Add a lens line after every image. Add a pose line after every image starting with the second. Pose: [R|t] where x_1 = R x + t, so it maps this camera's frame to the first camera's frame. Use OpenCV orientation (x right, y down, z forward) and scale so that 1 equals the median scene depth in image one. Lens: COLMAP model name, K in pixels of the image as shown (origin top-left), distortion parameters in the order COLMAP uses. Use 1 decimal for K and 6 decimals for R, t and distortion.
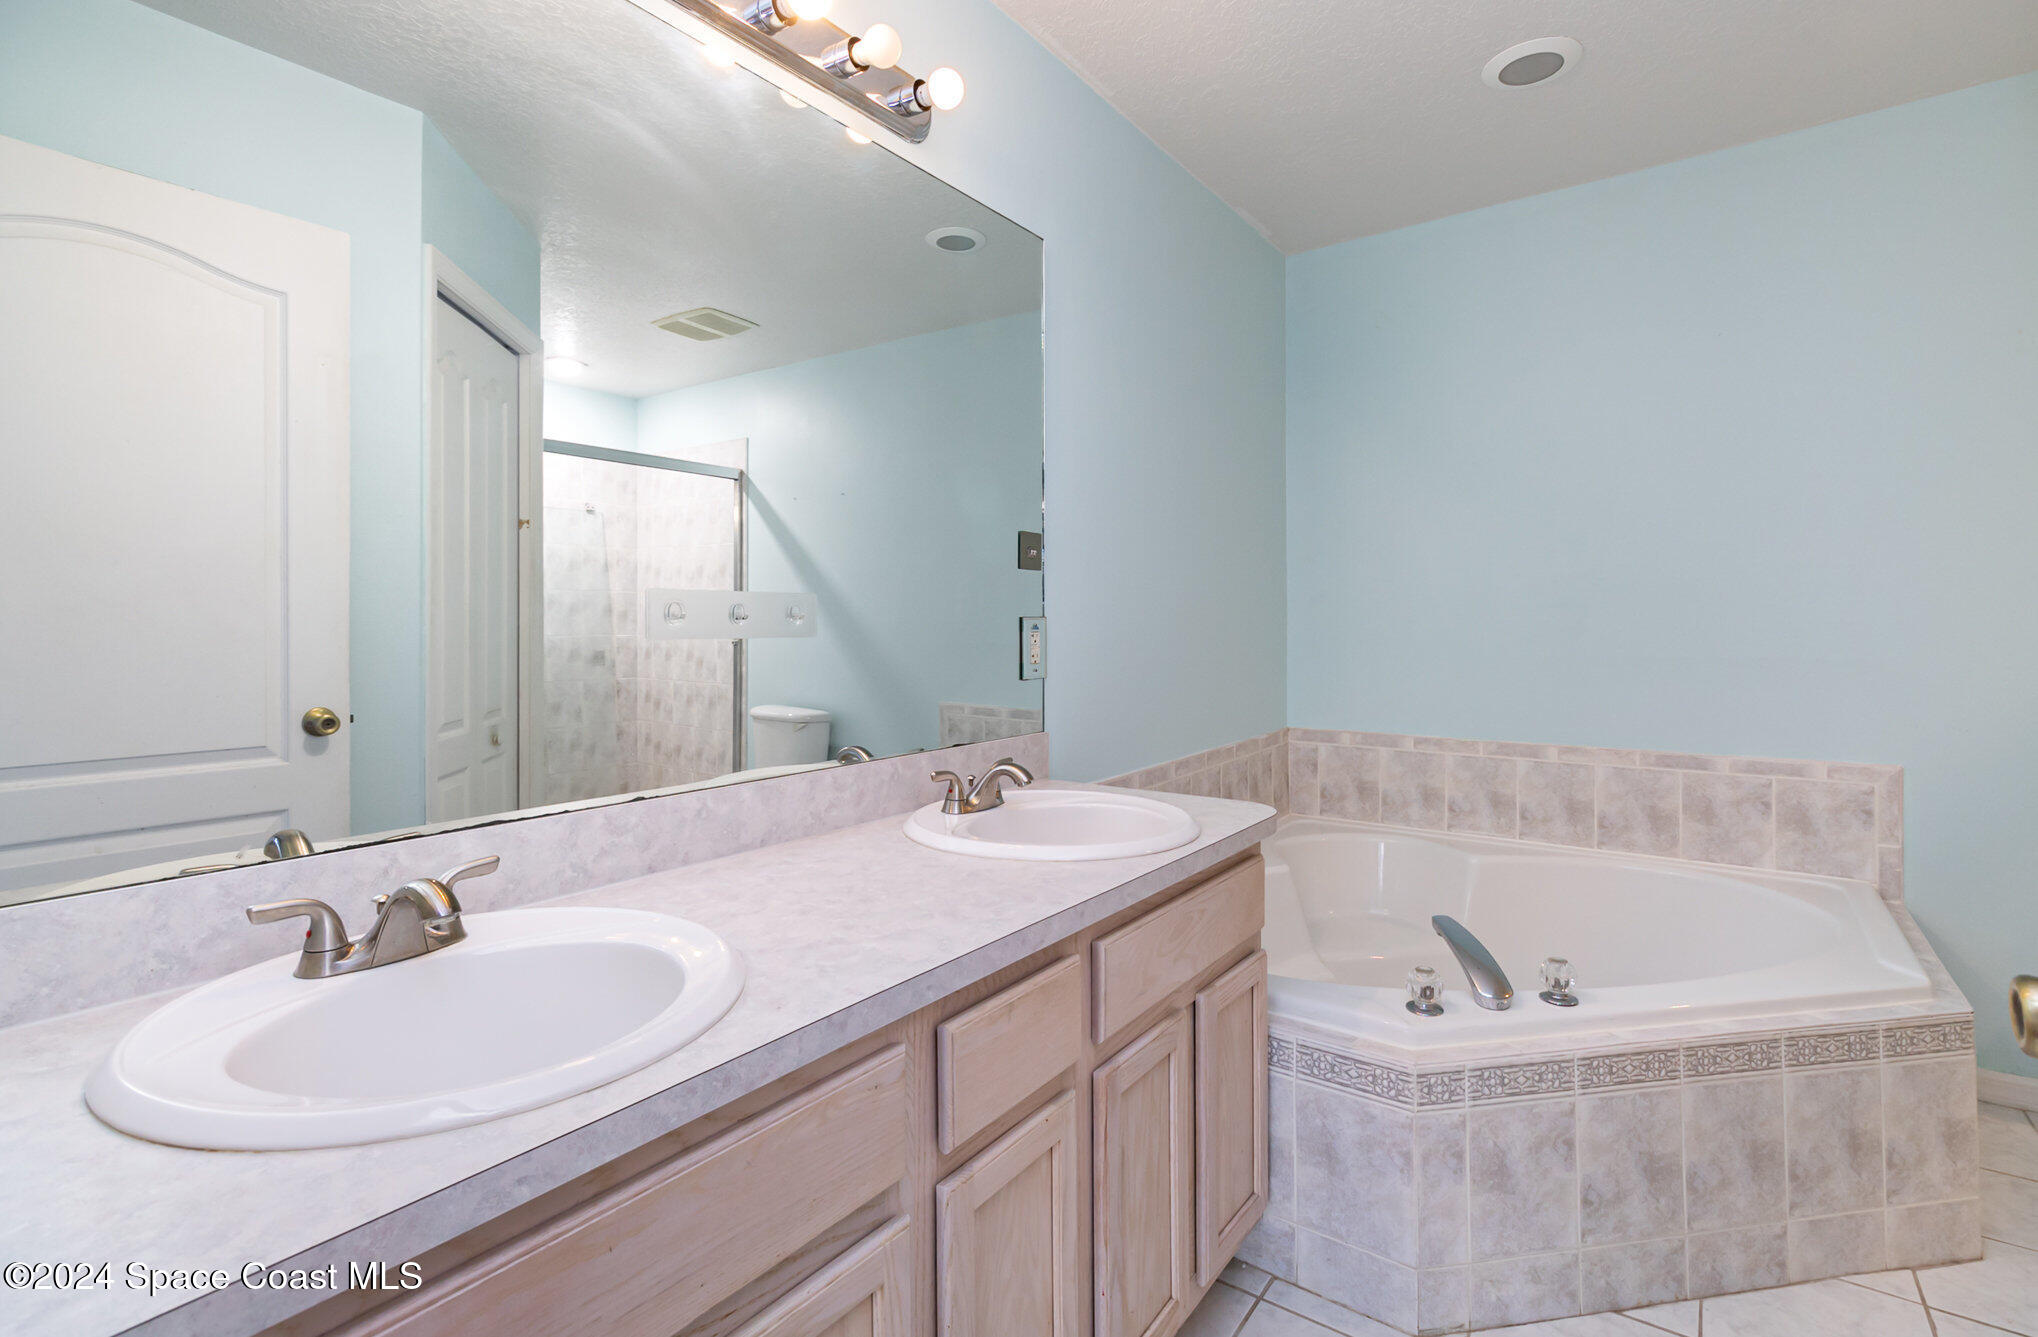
lens RADIAL K [[960.5, 0, 1017.5], [0, 960.5, 623.3], [0, 0, 1]] dist [-0.000251, 0.000484]
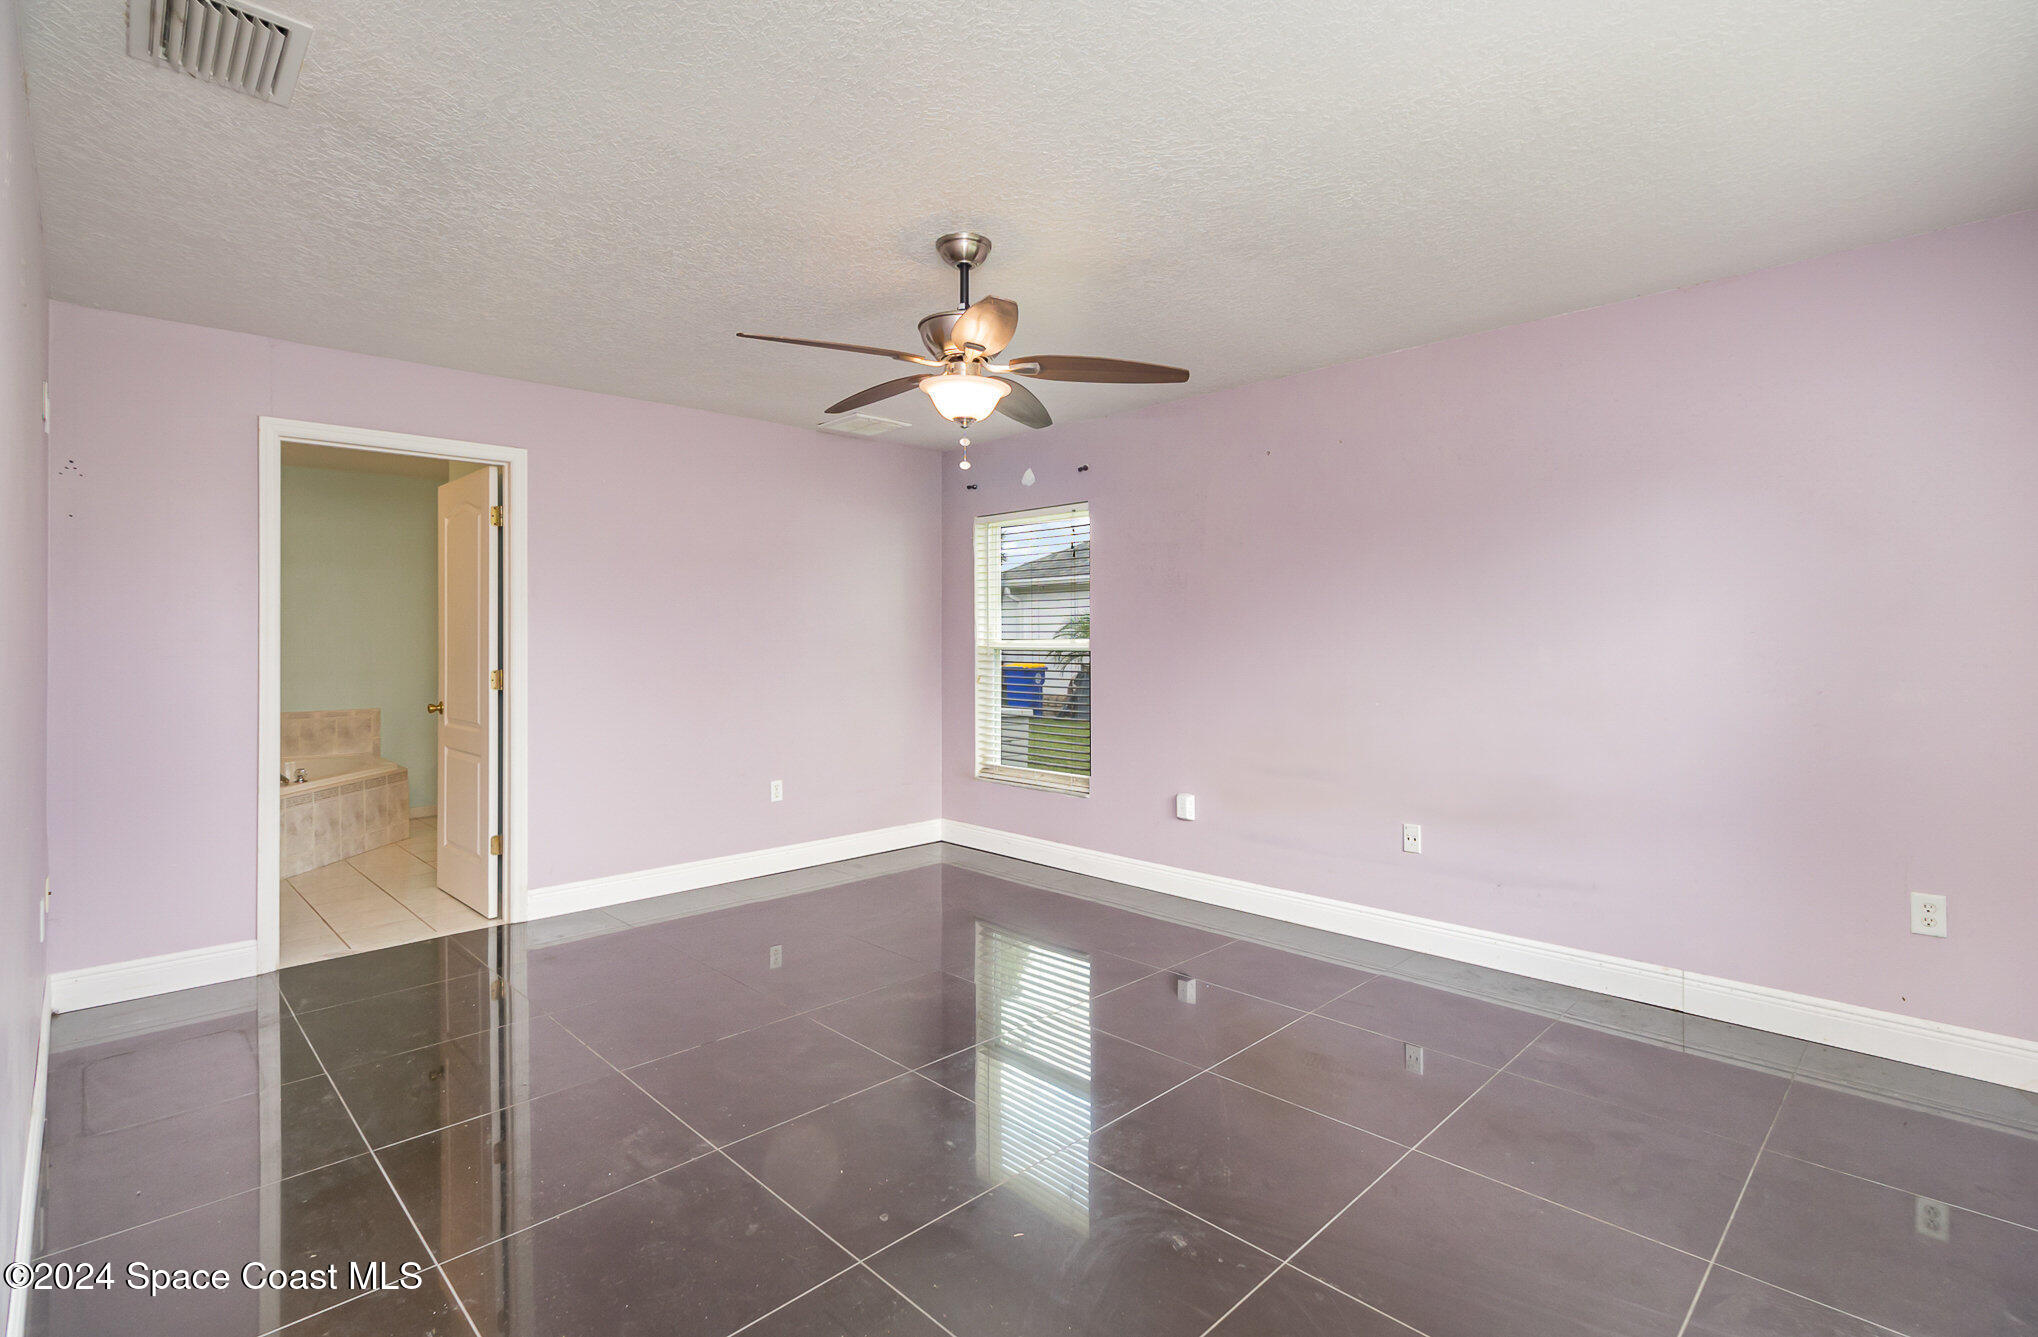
lens RADIAL K [[960.5, 0, 1017.5], [0, 960.5, 623.3], [0, 0, 1]] dist [-0.000251, 0.000484]
pose [[0.177010, 0.013939, 0.984110, -2.148423], [0.010166, 0.999820, -0.015991, -0.048070], [-0.984156, 0.012835, 0.176837, -1.887852]]
